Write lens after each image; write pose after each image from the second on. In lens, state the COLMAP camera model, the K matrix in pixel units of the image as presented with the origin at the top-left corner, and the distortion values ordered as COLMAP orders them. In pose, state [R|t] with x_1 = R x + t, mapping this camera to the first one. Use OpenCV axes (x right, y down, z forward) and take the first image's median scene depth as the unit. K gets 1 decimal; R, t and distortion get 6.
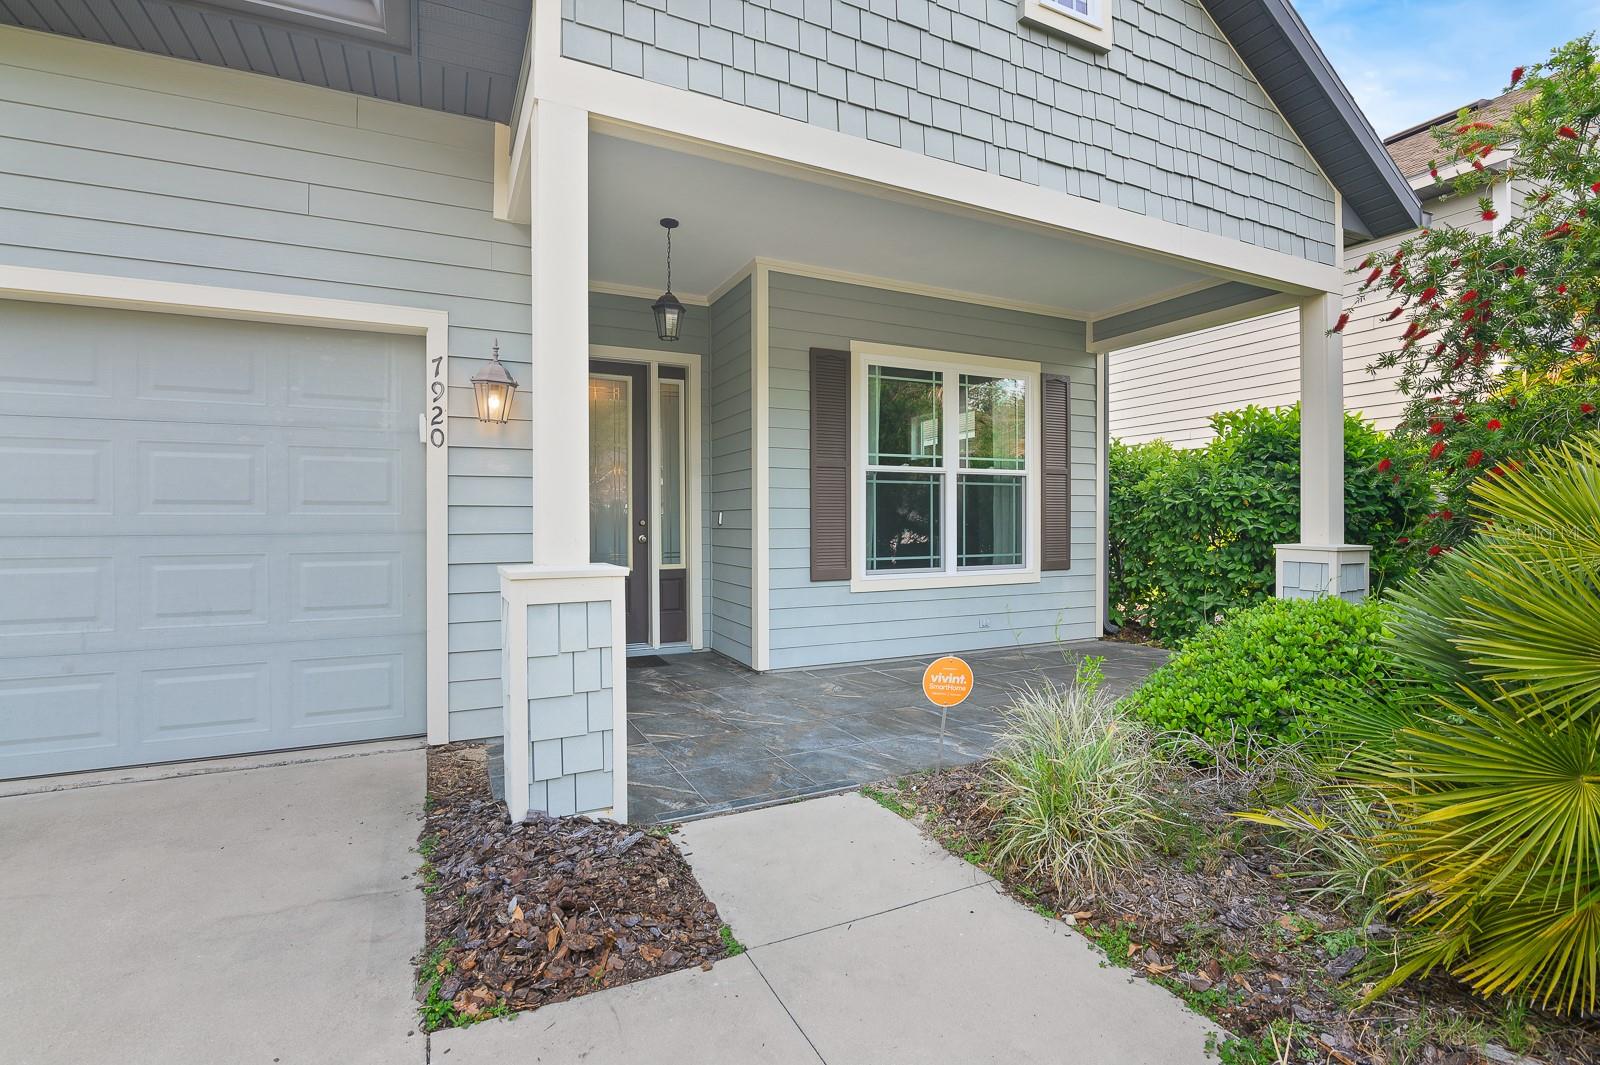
lens RADIAL K [[750.7, 0, 797.9], [0, 750.7, 527.1], [0, 0, 1]] dist [-0.020330, 0.001329]
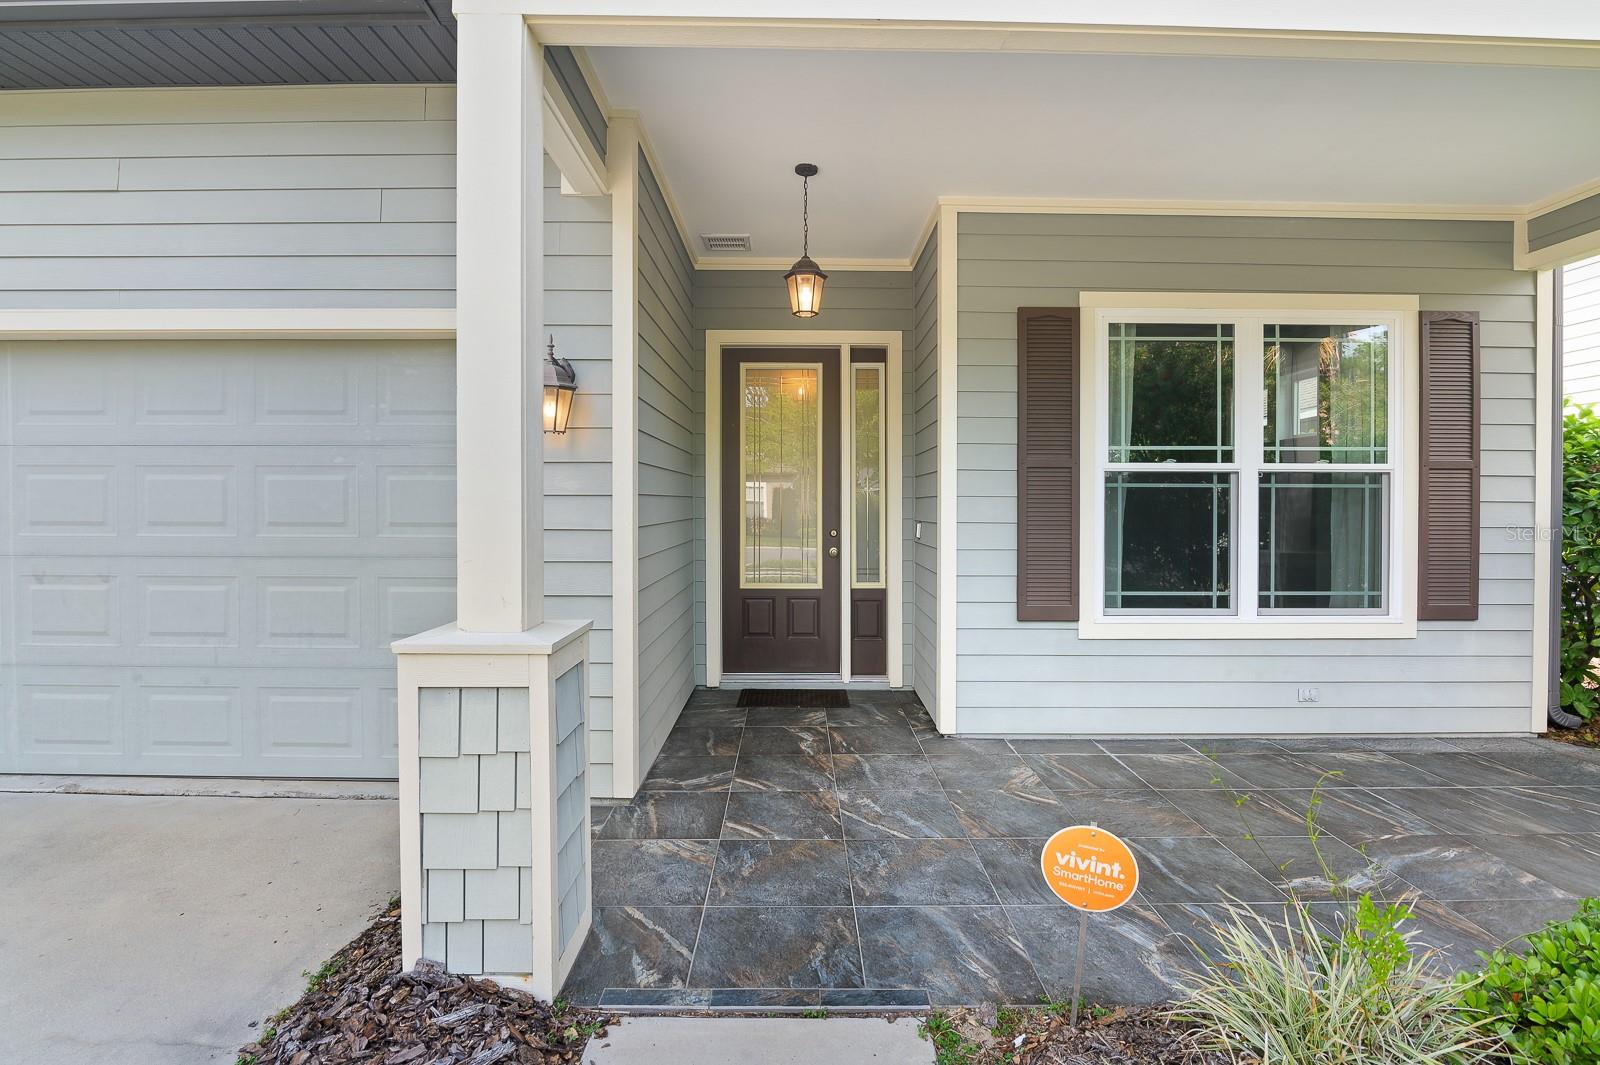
lens RADIAL K [[750.7, 0, 795.6], [0, 750.7, 509.4], [0, 0, 1]] dist [-0.020330, 0.001329]
pose [[0.899159, 0.009355, -0.437521, 0.140063], [-0.009683, 0.999952, 0.001481, -0.036742], [0.437514, 0.002905, 0.899207, 0.227243]]
